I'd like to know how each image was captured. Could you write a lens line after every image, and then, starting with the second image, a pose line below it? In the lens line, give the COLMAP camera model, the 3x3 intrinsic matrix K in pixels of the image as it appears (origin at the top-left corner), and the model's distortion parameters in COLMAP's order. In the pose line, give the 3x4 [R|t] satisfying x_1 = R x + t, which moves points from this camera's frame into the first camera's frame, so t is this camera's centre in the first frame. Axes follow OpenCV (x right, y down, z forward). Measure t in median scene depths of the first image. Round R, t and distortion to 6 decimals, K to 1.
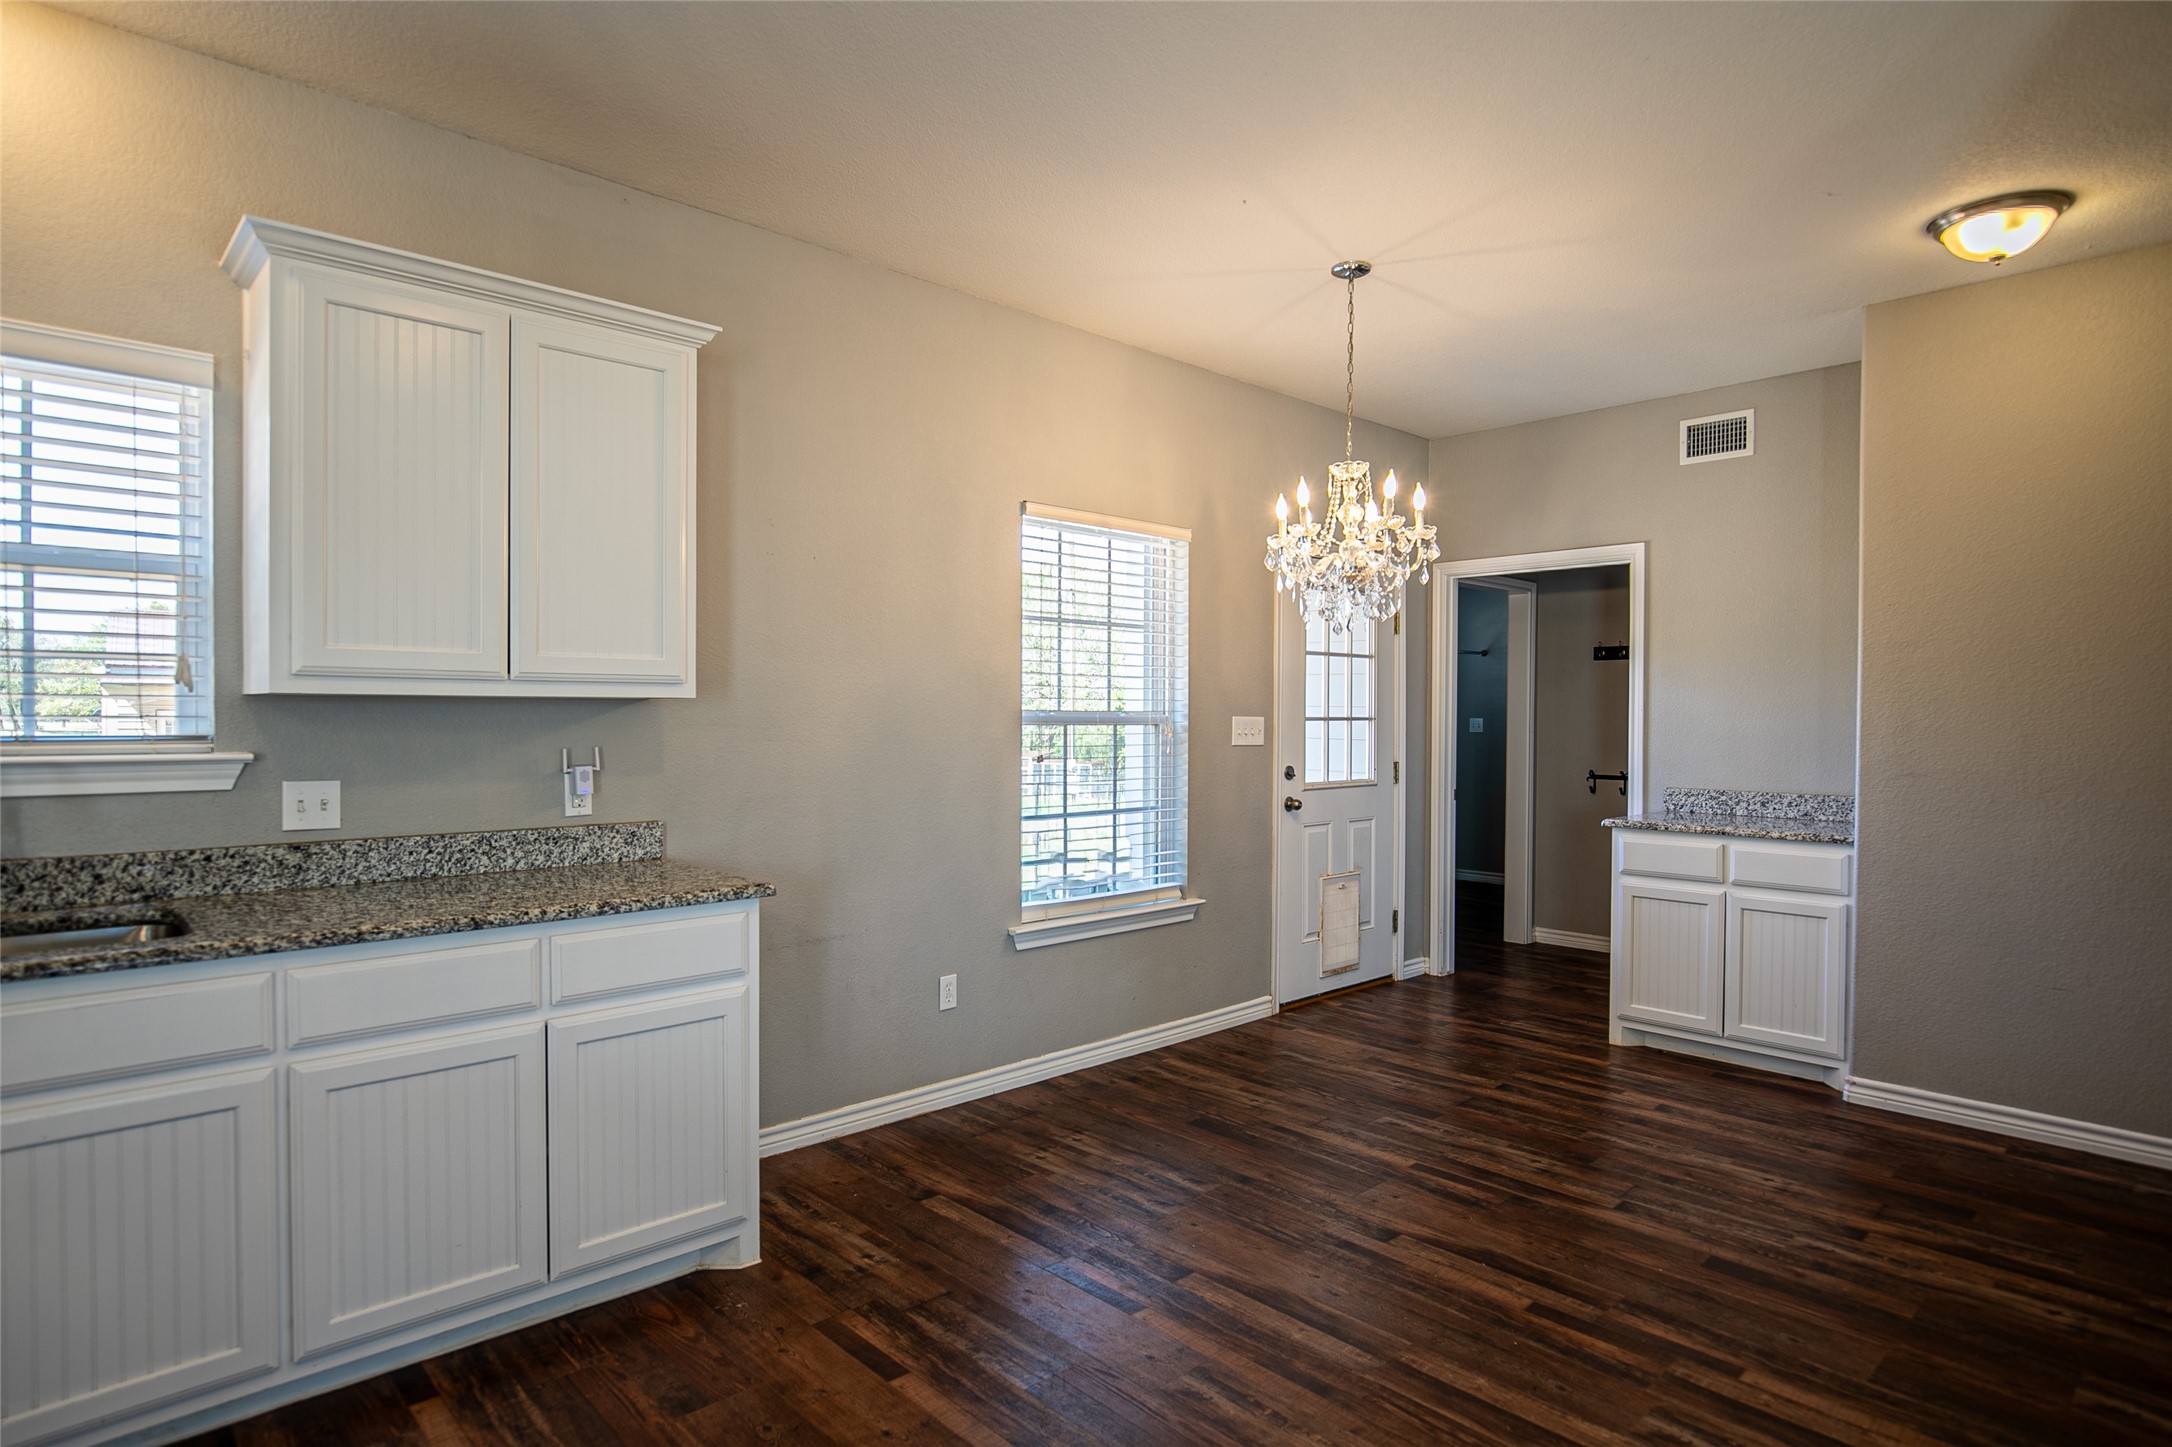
lens RADIAL K [[1186.9, 0, 1087.8], [0, 1186.9, 729.4], [0, 0, 1]] dist [-0.008182, 0.001685]
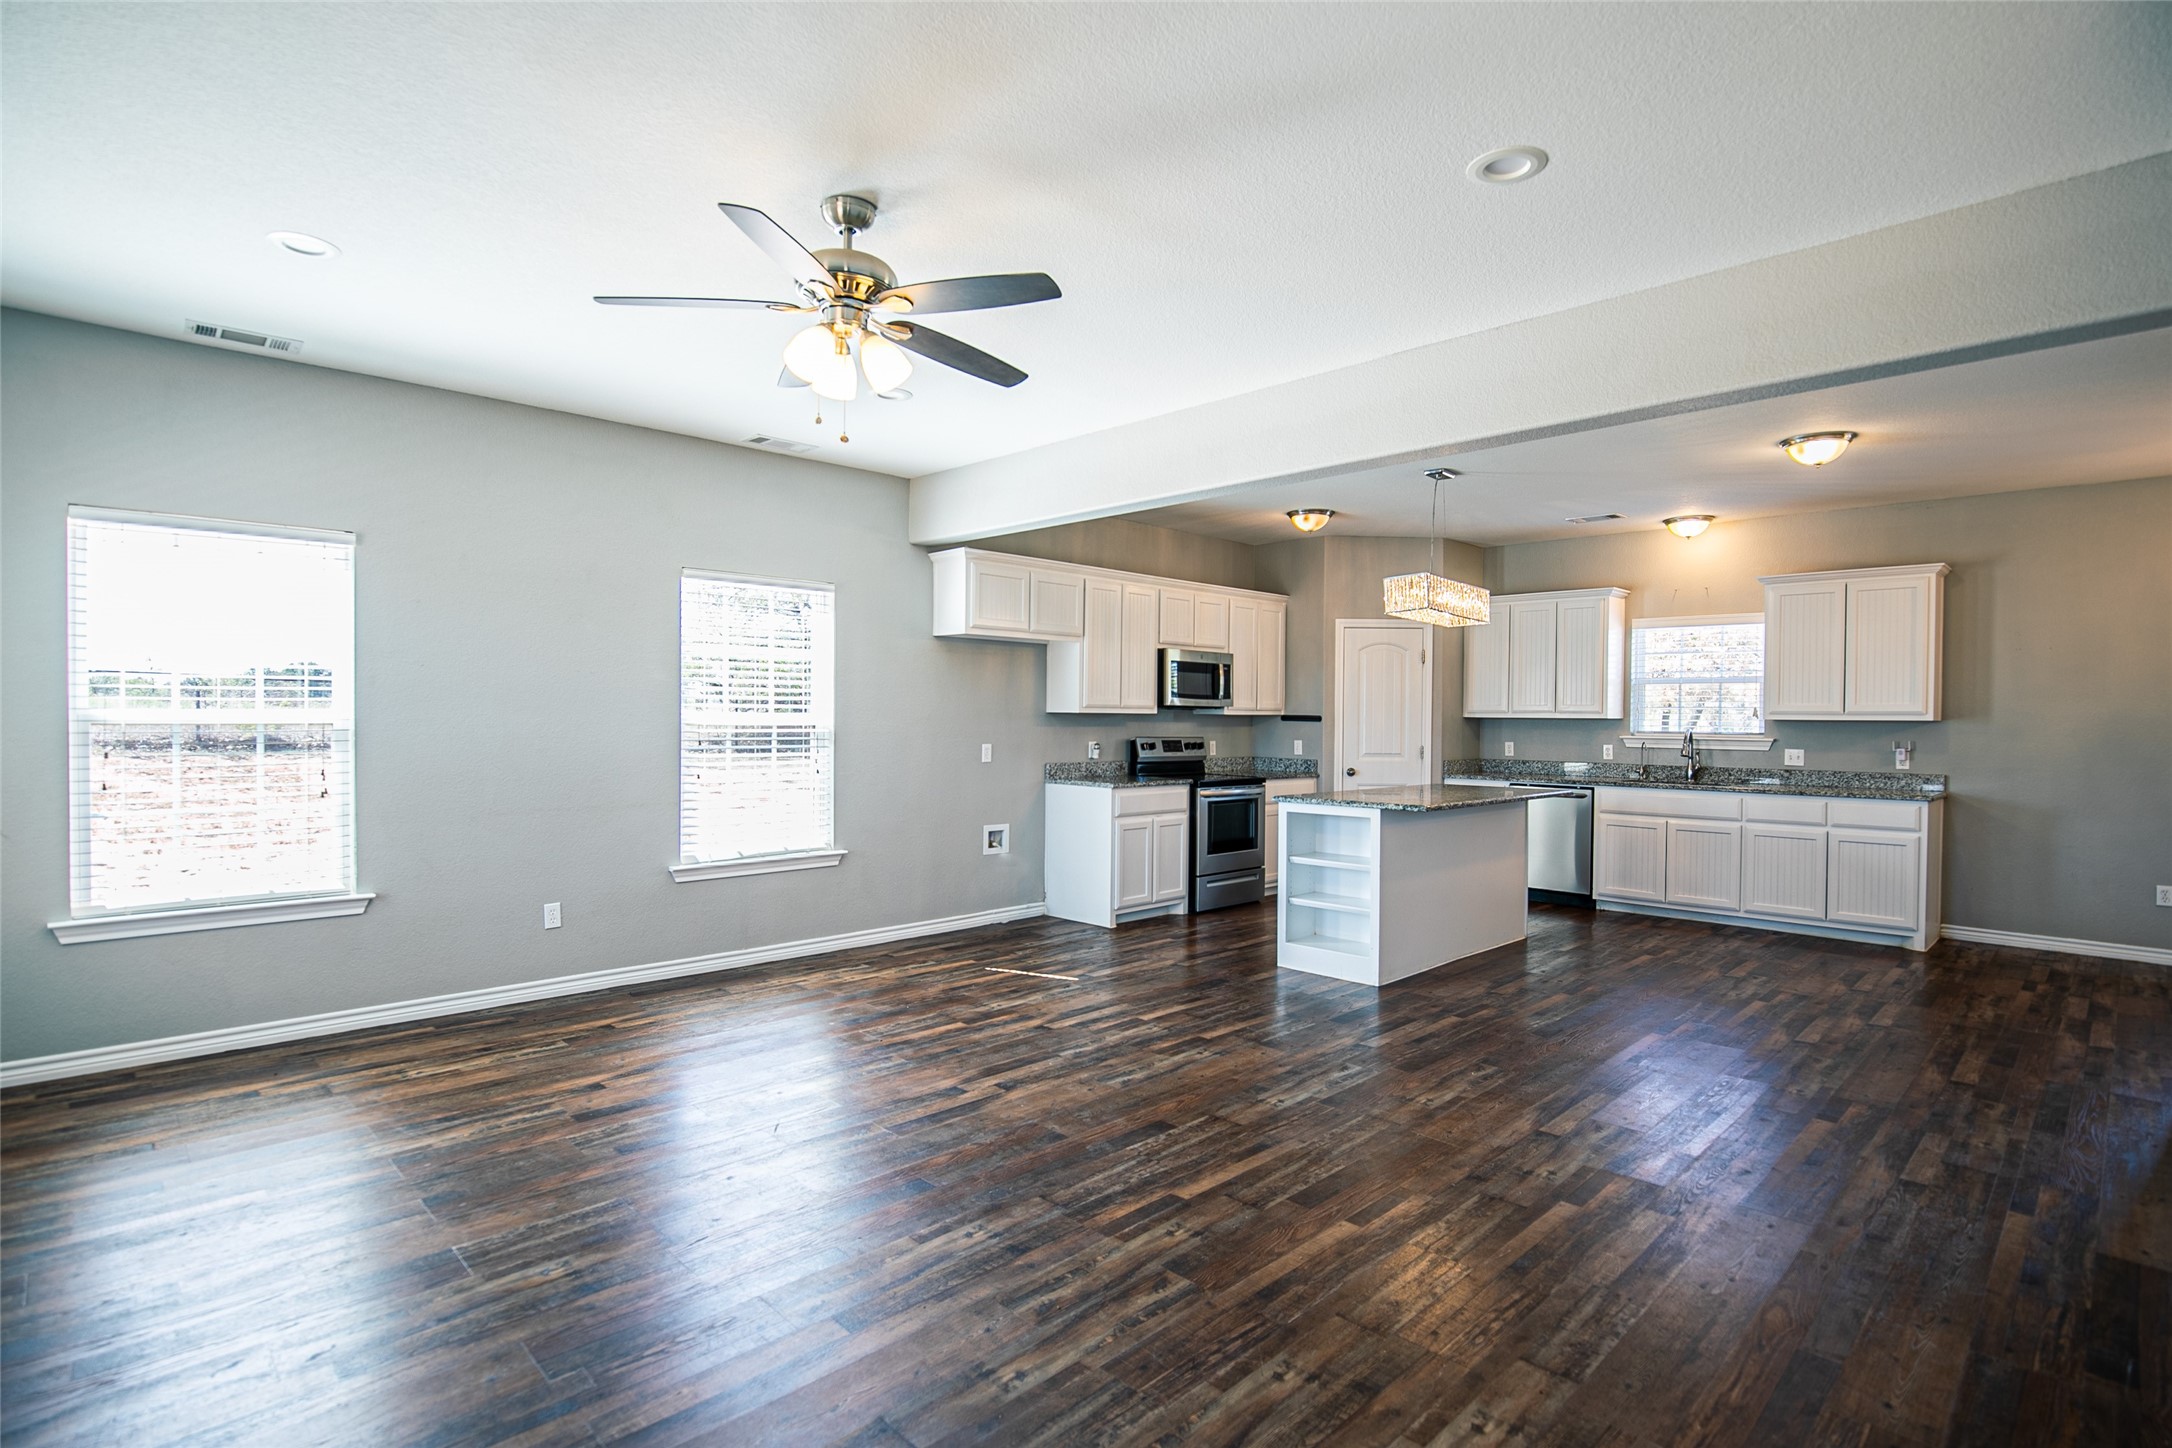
lens RADIAL K [[1065.1, 0, 1086.8], [0, 1065.1, 723.0], [0, 0, 1]] dist [-0.023956, 0.000476]
pose [[0.023676, -0.002690, -0.999716, 1.762700], [-0.025443, 0.999671, -0.003292, 0.029218], [0.999396, 0.025514, 0.023599, -0.754497]]
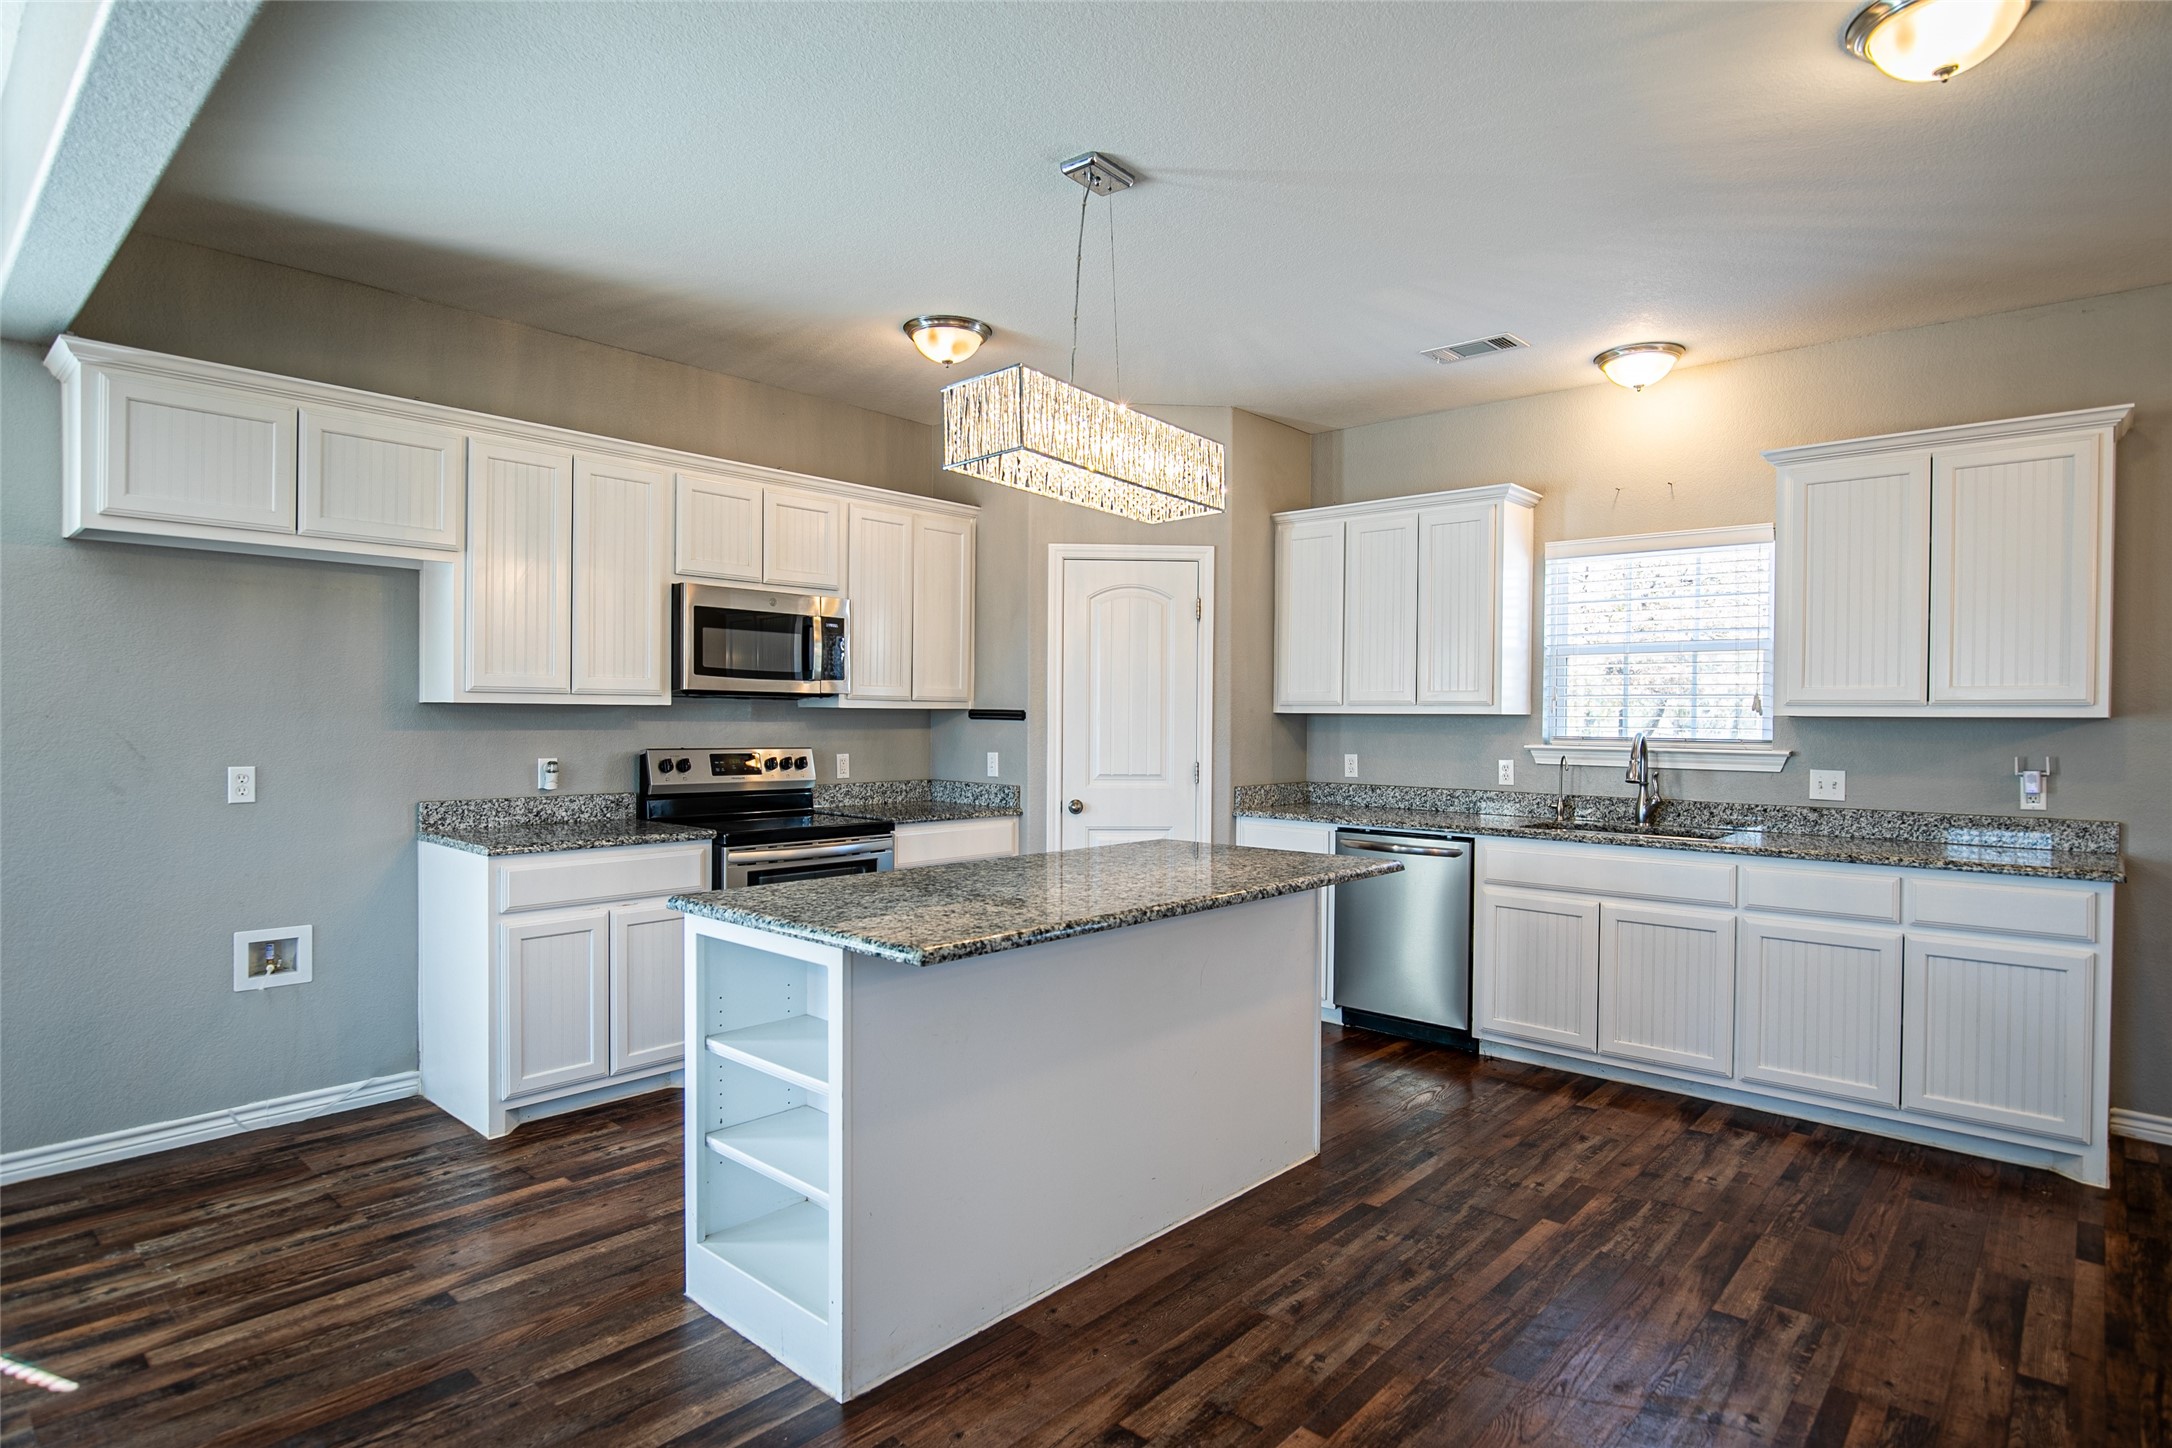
lens RADIAL K [[1161.9, 0, 1087.4], [0, 1161.9, 720.9], [0, 0, 1]] dist [-0.012571, 0.003398]
pose [[0.087271, -0.003661, -0.996178, 0.759183], [-0.024733, 0.999677, -0.005840, 0.009897], [0.995878, 0.025148, 0.087152, -0.132865]]
